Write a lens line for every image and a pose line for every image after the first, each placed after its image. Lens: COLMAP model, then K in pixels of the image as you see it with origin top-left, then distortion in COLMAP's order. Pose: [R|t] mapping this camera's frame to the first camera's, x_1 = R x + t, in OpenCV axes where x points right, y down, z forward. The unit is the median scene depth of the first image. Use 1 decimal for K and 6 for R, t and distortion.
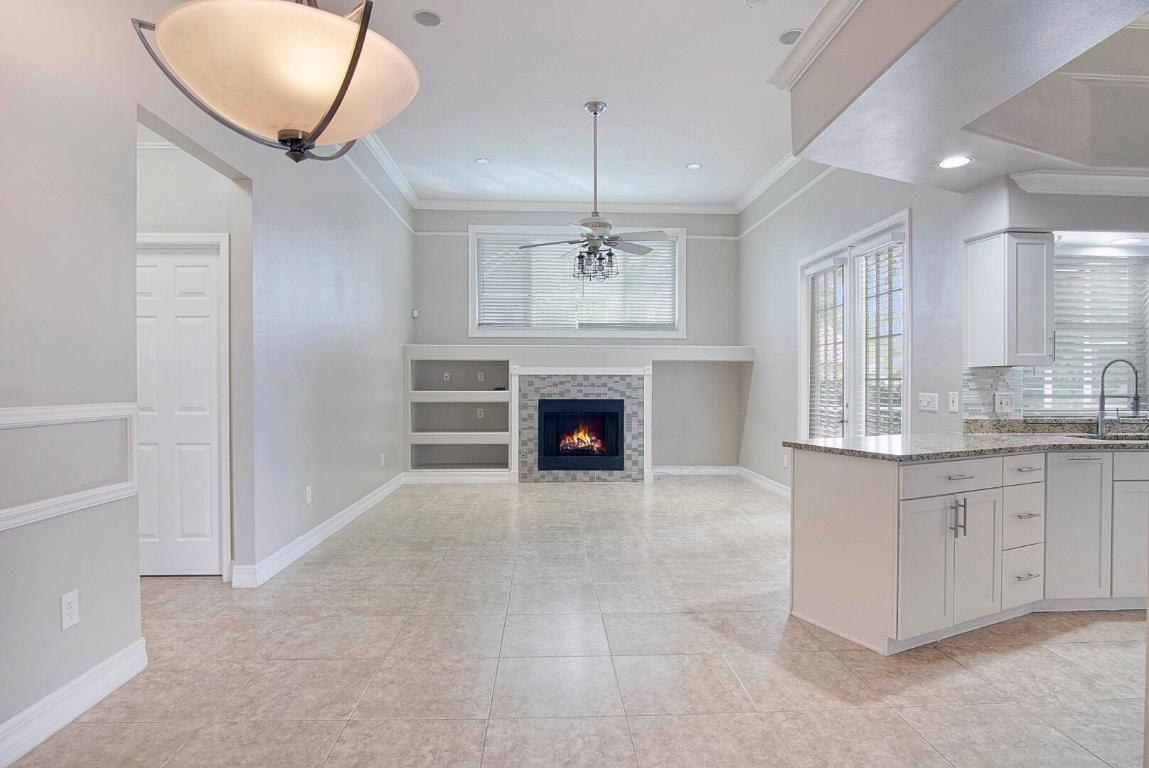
lens RADIAL K [[617.4, 0, 574.2], [0, 617.4, 384.7], [0, 0, 1]] dist [-0.028098, 0.000362]
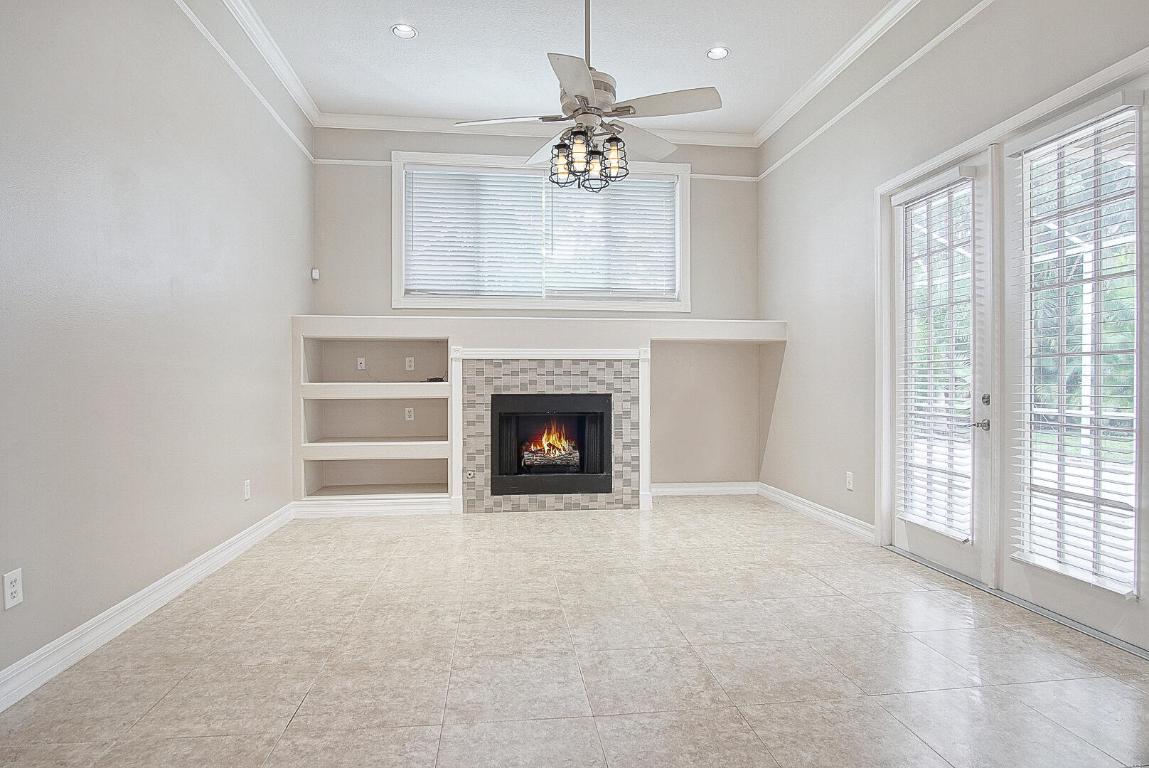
lens RADIAL K [[617.4, 0, 573.3], [0, 617.4, 388.4], [0, 0, 1]] dist [-0.028098, 0.000362]
pose [[0.997342, -0.004164, 0.072740, -0.015707], [0.003468, 0.999947, 0.009688, 0.010907], [-0.072777, -0.009410, 0.997304, 0.296408]]
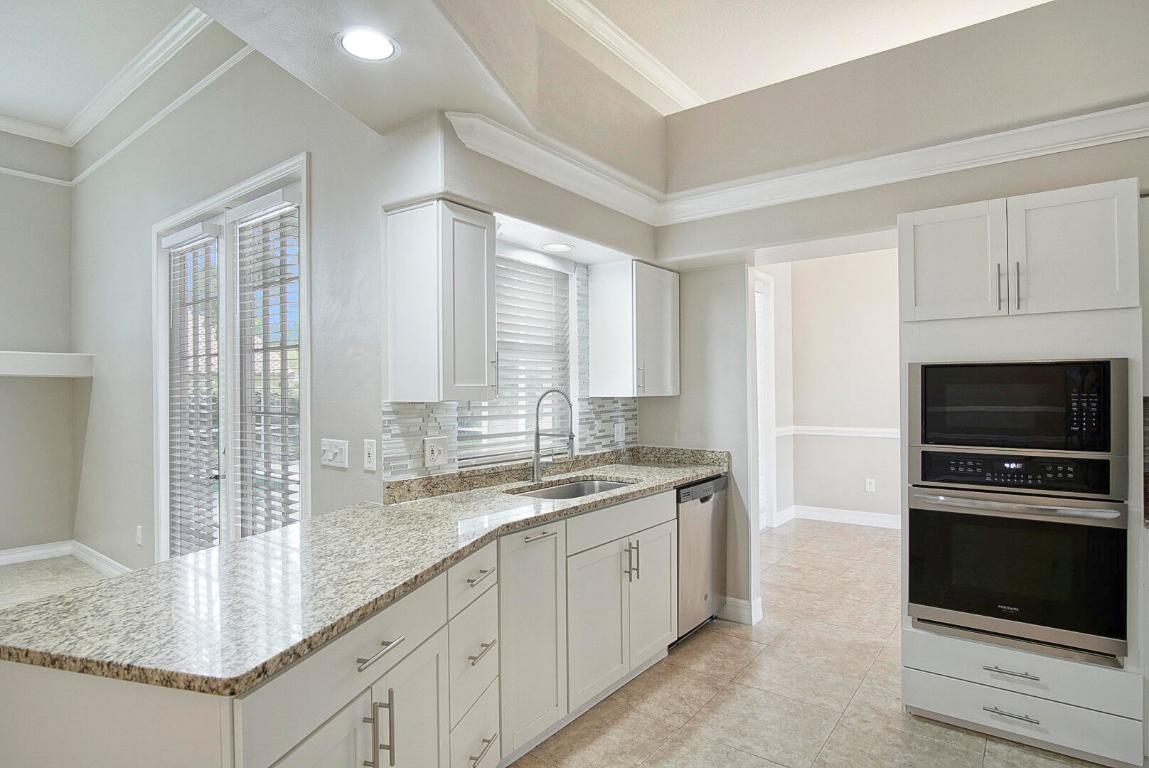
lens RADIAL K [[617.4, 0, 567.3], [0, 617.4, 390.3], [0, 0, 1]] dist [-0.028098, 0.000362]
pose [[0.654476, -0.009579, 0.756022, 0.141974], [0.011373, 0.999931, 0.002824, -0.021206], [-0.755997, 0.006750, 0.654540, 0.221421]]
